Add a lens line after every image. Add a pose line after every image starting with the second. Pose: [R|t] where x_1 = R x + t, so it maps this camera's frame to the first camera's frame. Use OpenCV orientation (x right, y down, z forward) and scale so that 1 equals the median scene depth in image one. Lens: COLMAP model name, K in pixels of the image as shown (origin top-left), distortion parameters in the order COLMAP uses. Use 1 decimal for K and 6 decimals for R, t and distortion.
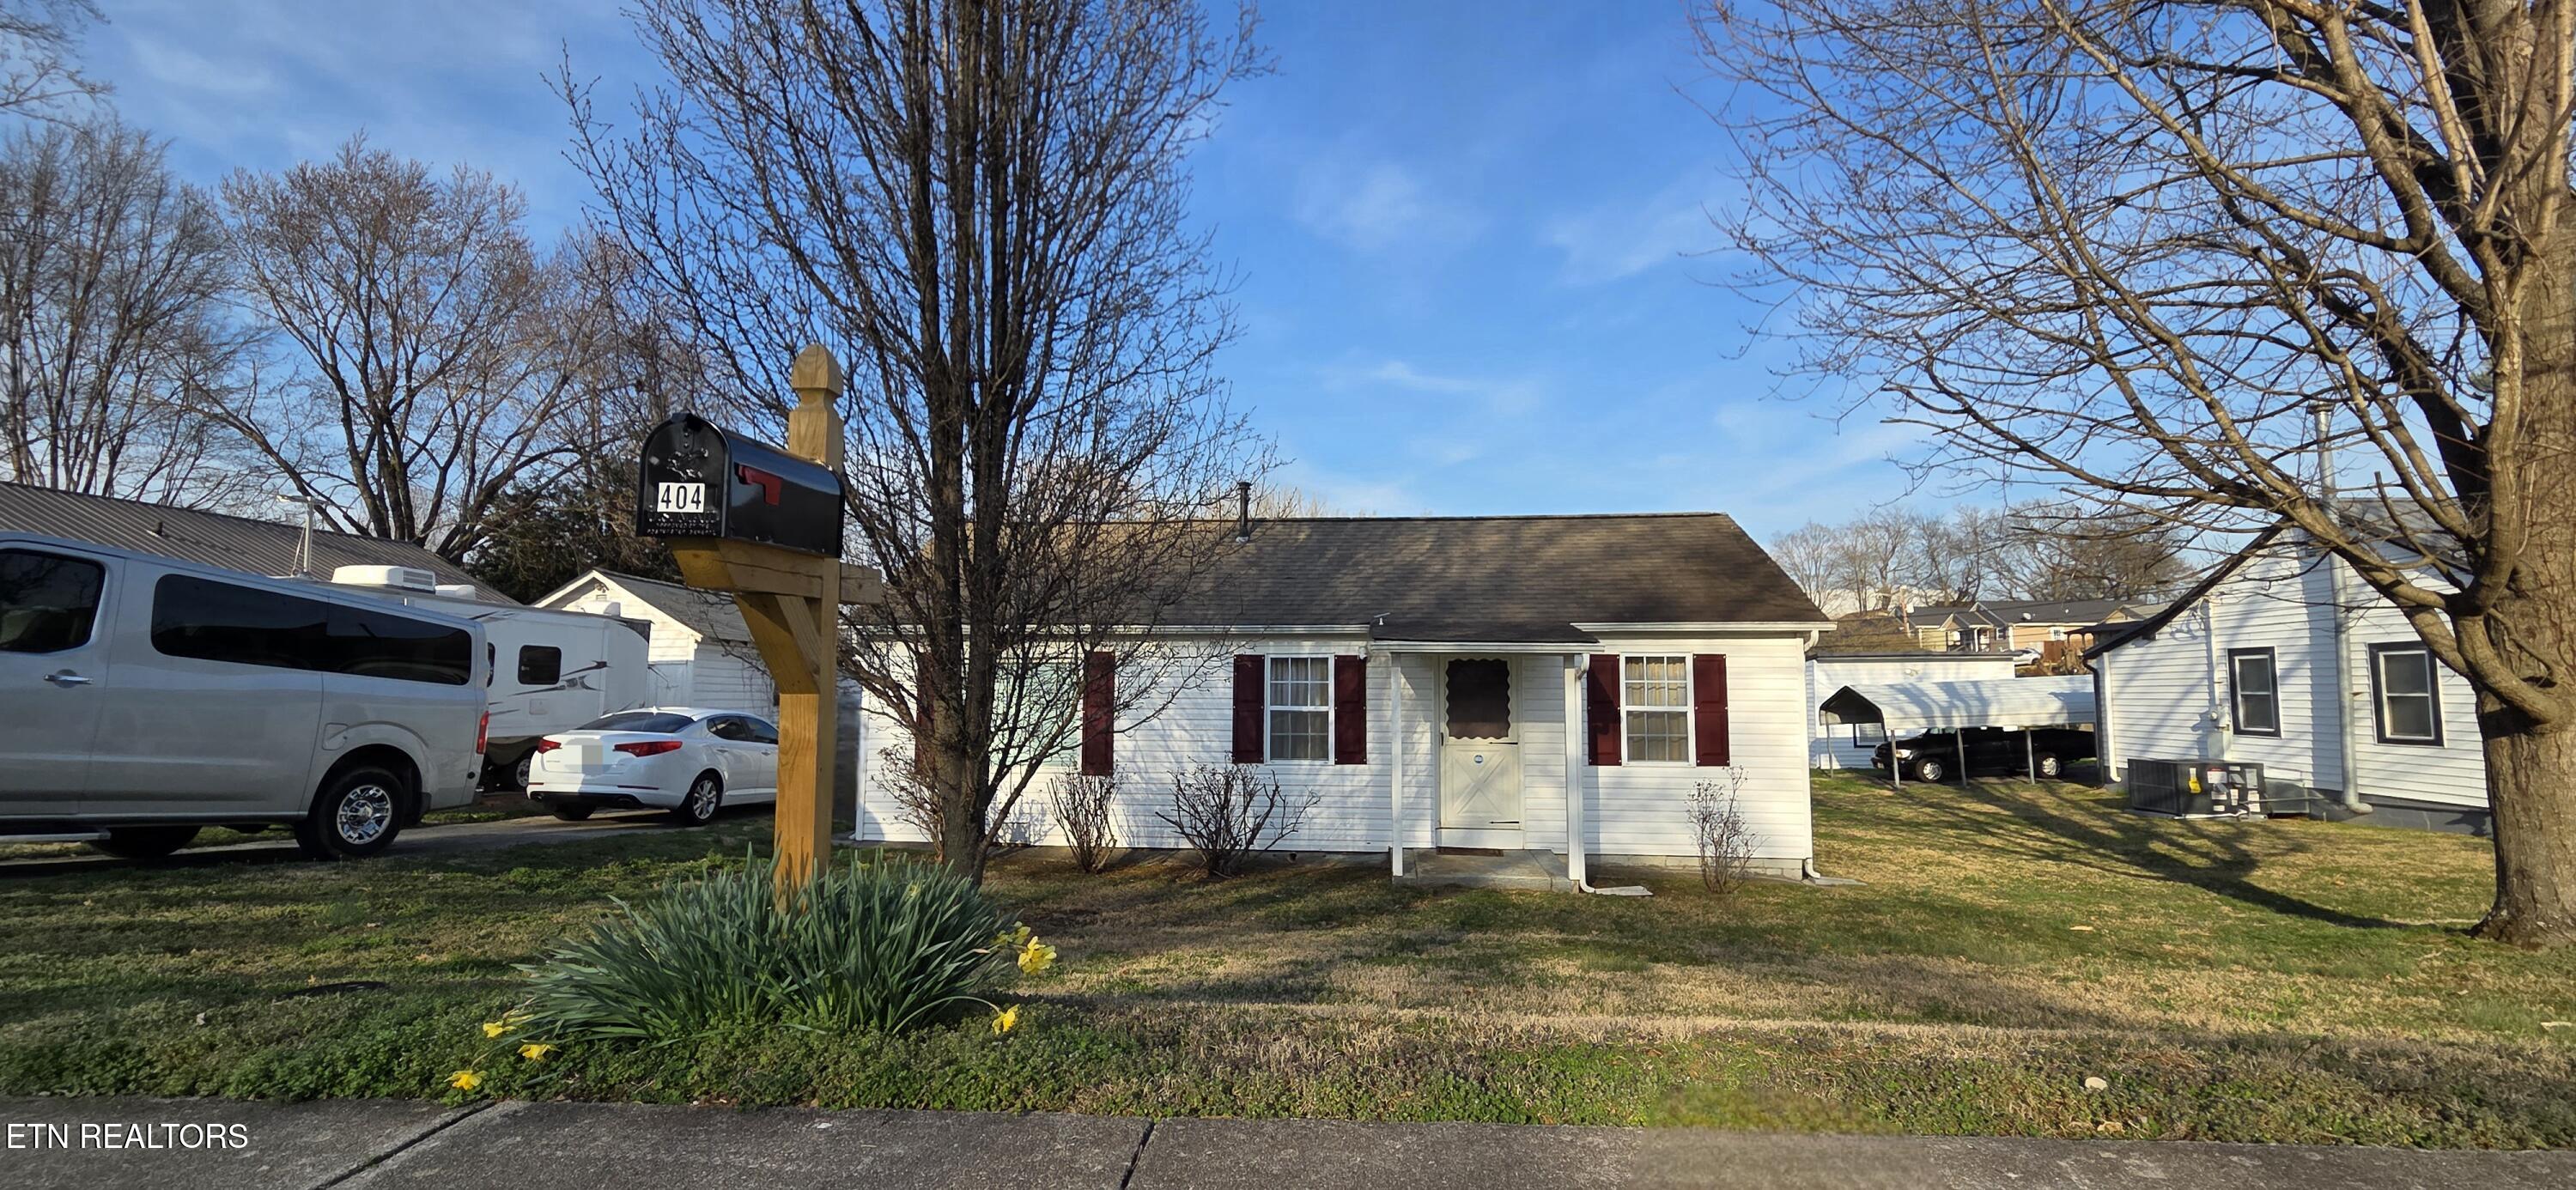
lens RADIAL K [[1072.8, 0, 1288.1], [0, 1072.8, 593.1], [0, 0, 1]] dist [0.004773, 0.000478]
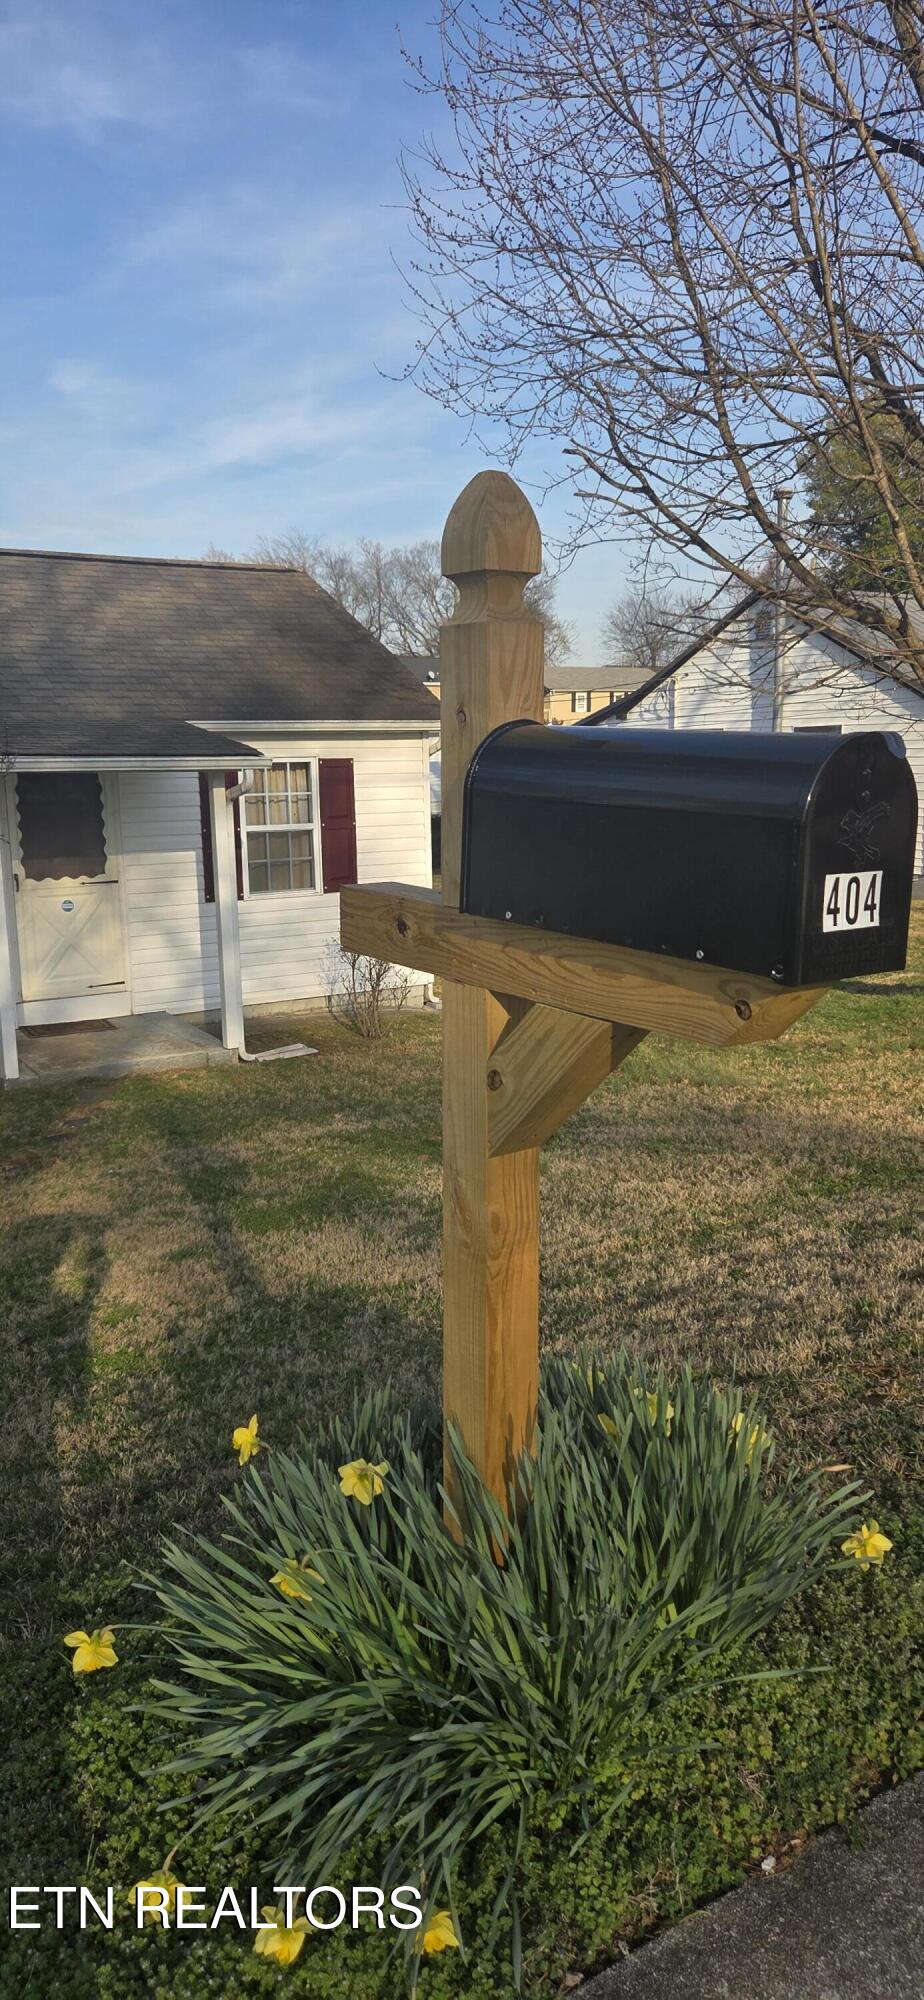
lens RADIAL K [[1354.7, 0, 458.0], [0, 1354.7, 991.6], [0, 0, 1]] dist [0.077133, -0.060058]
pose [[0.798218, -0.120879, 0.590115, -0.174080], [-0.035924, 0.968362, 0.246951, -0.031648], [-0.601296, -0.218320, 0.768622, 0.096525]]
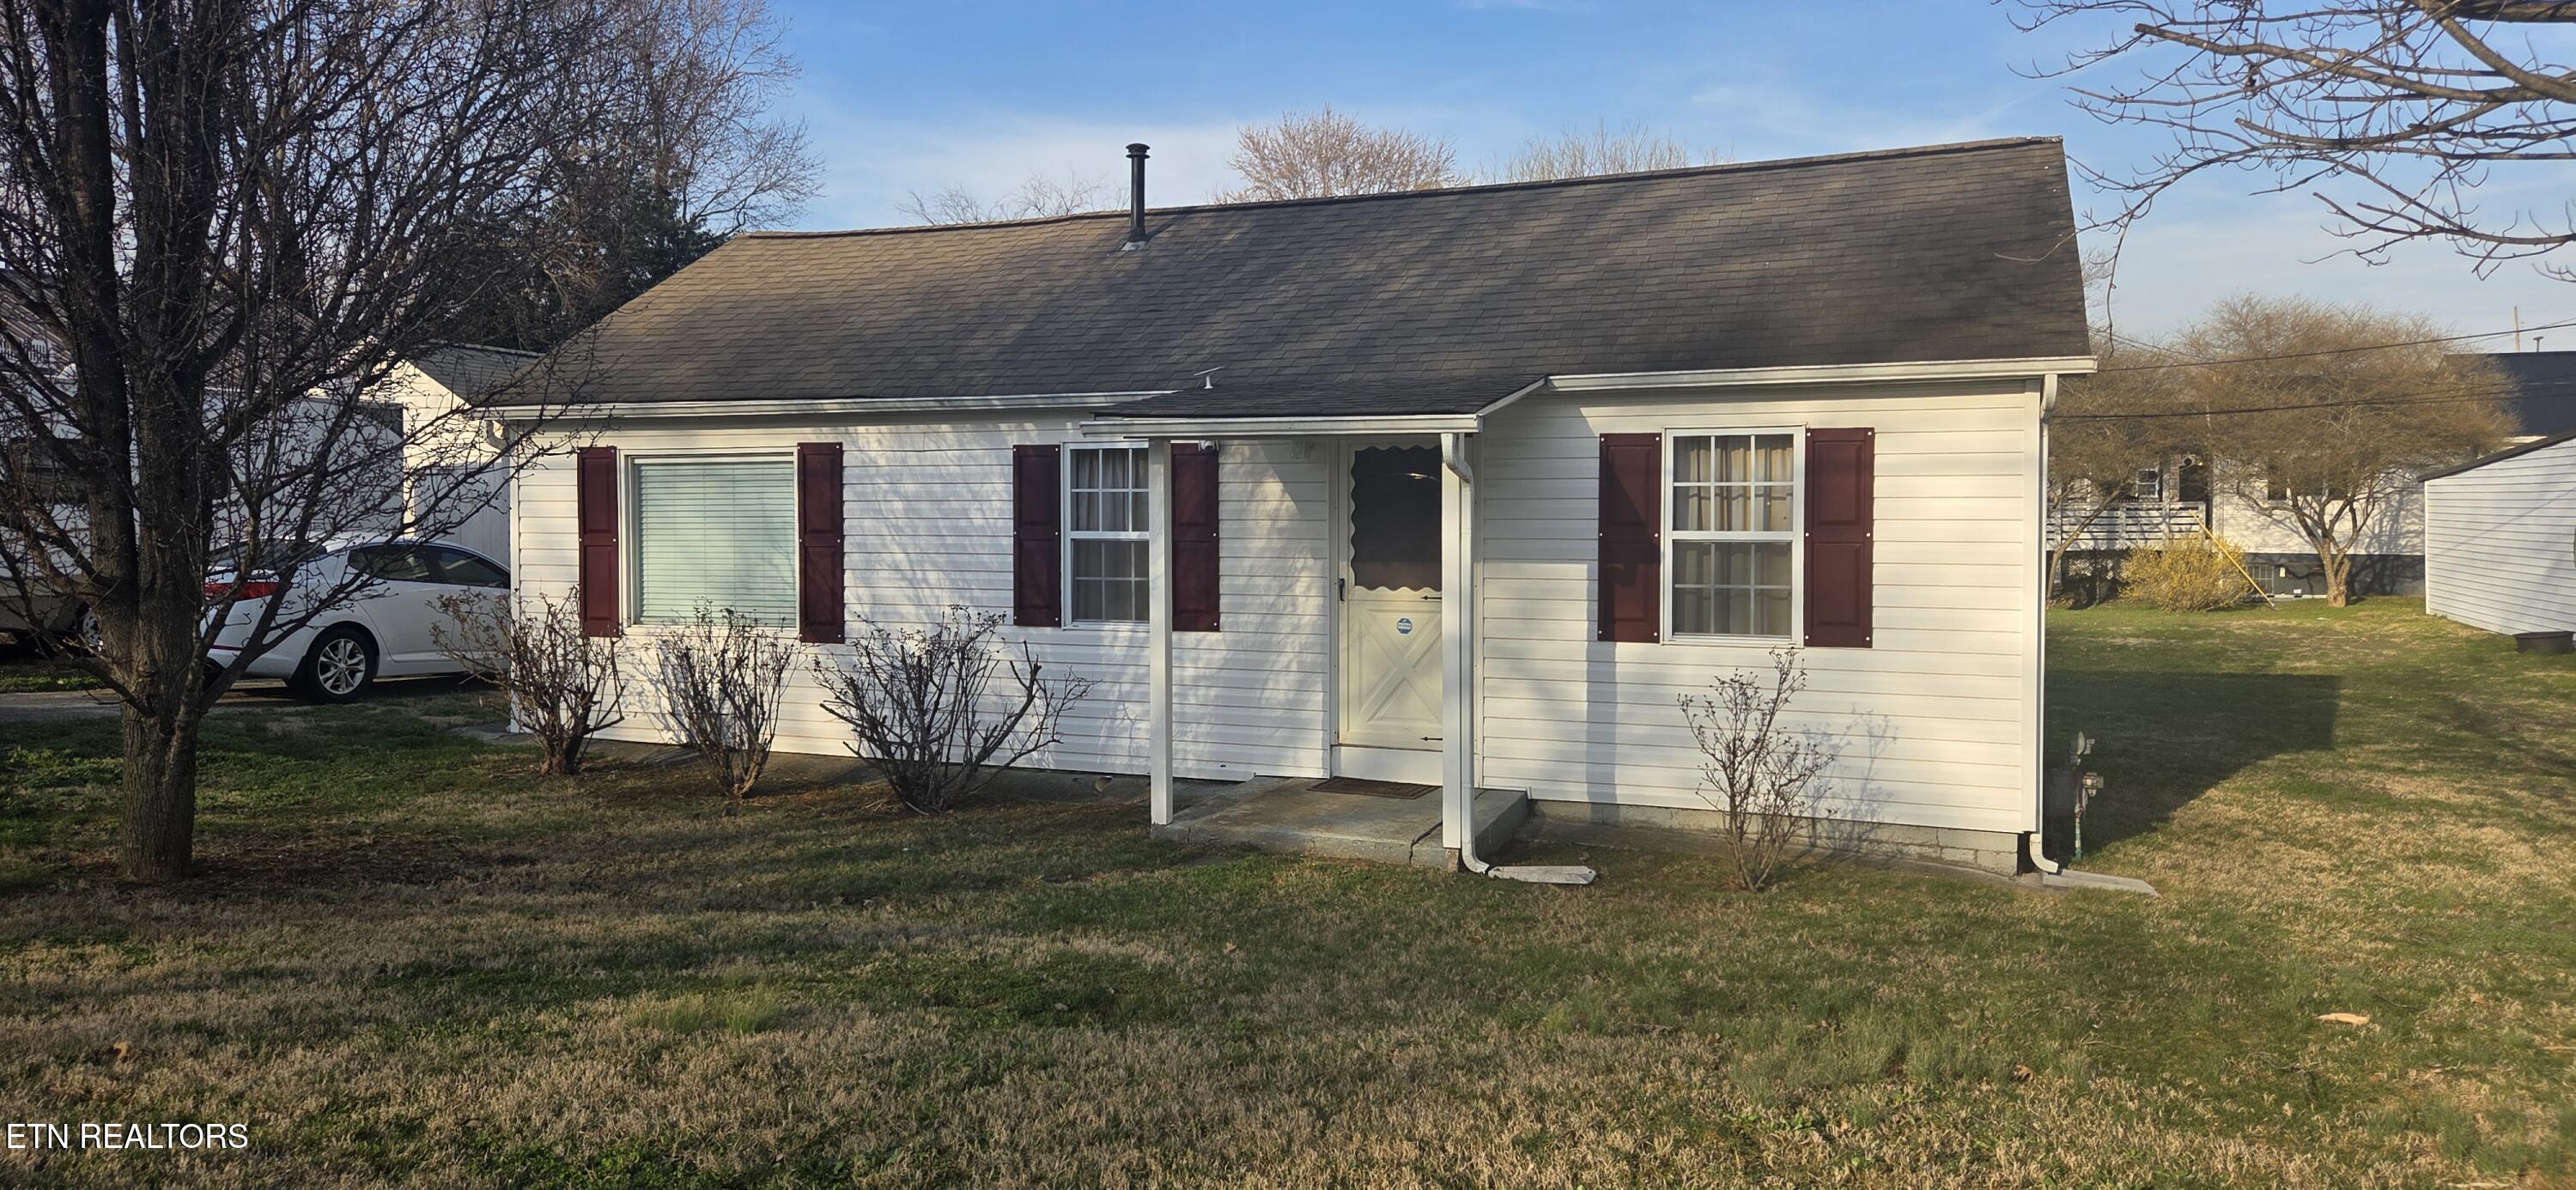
lens RADIAL K [[1744.8, 0, 1255.7], [0, 1744.8, 549.5], [0, 0, 1]] dist [0.077133, -0.060058]
pose [[0.953849, 0.002805, -0.300272, 0.379430], [0.032427, 0.993147, 0.112283, 0.011110], [0.298530, -0.116838, 0.947222, 0.124237]]
